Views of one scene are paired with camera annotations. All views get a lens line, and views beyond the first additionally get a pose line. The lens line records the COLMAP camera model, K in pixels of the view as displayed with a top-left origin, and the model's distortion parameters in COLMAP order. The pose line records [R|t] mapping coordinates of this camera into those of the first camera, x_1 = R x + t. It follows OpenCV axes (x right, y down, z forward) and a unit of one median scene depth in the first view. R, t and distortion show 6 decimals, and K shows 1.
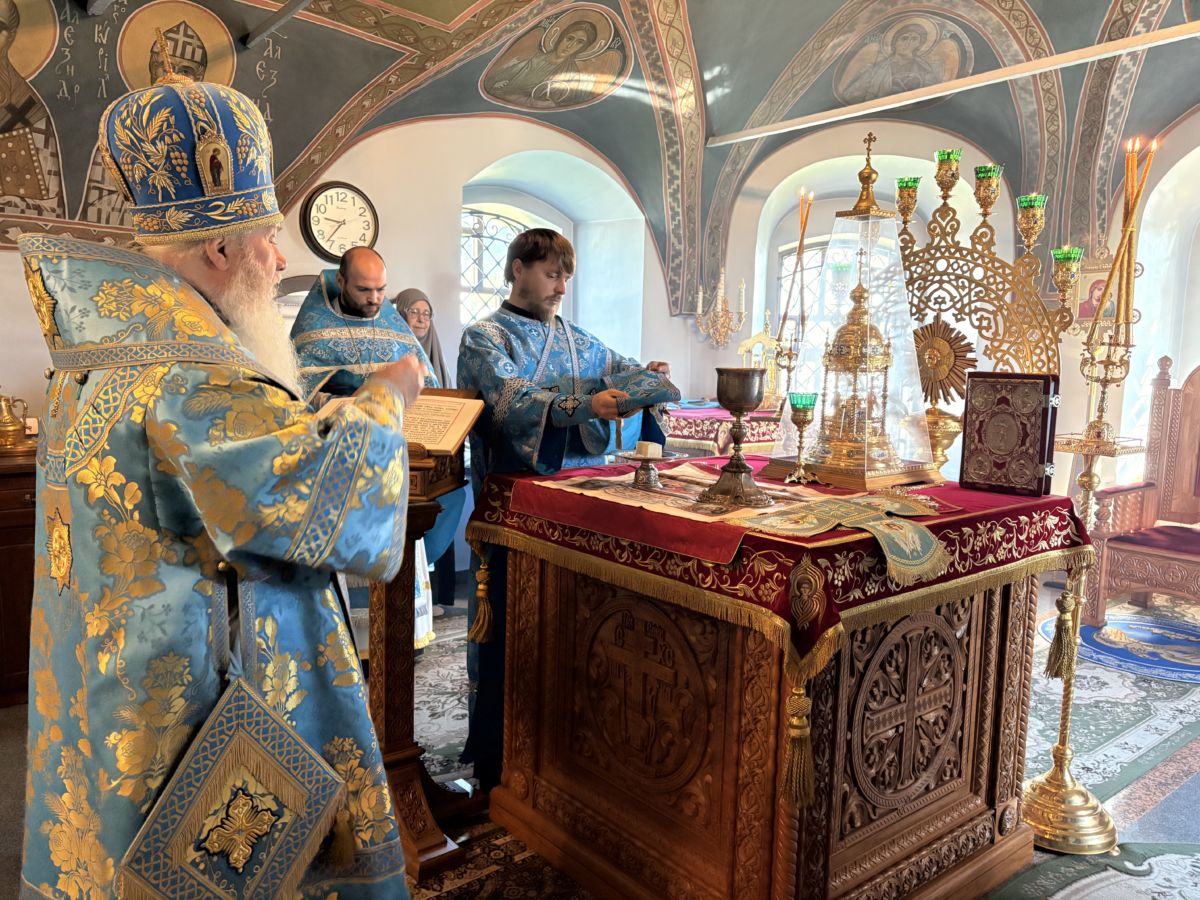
lens RADIAL K [[914.4, 0, 600.0], [0, 914.4, 450.0], [0, 0, 1]] dist [-0.003389, -0.006396]
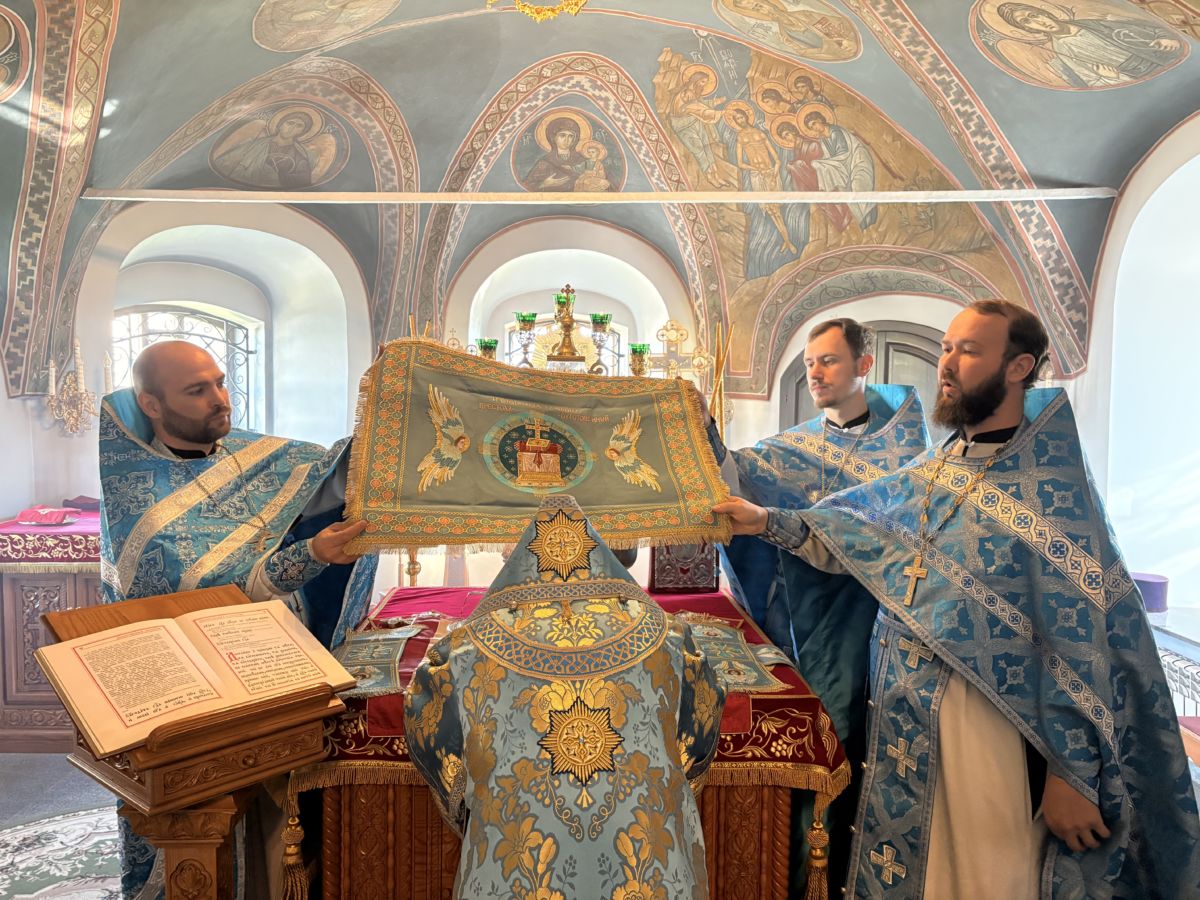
lens RADIAL K [[884.9, 0, 600.0], [0, 884.9, 450.0], [0, 0, 1]] dist [0.092970, -0.174815]
pose [[0.602645, -0.063662, 0.795466, -0.255276], [0.088045, 0.996032, 0.013011, -0.076580], [-0.793138, 0.062196, 0.605858, 0.161560]]
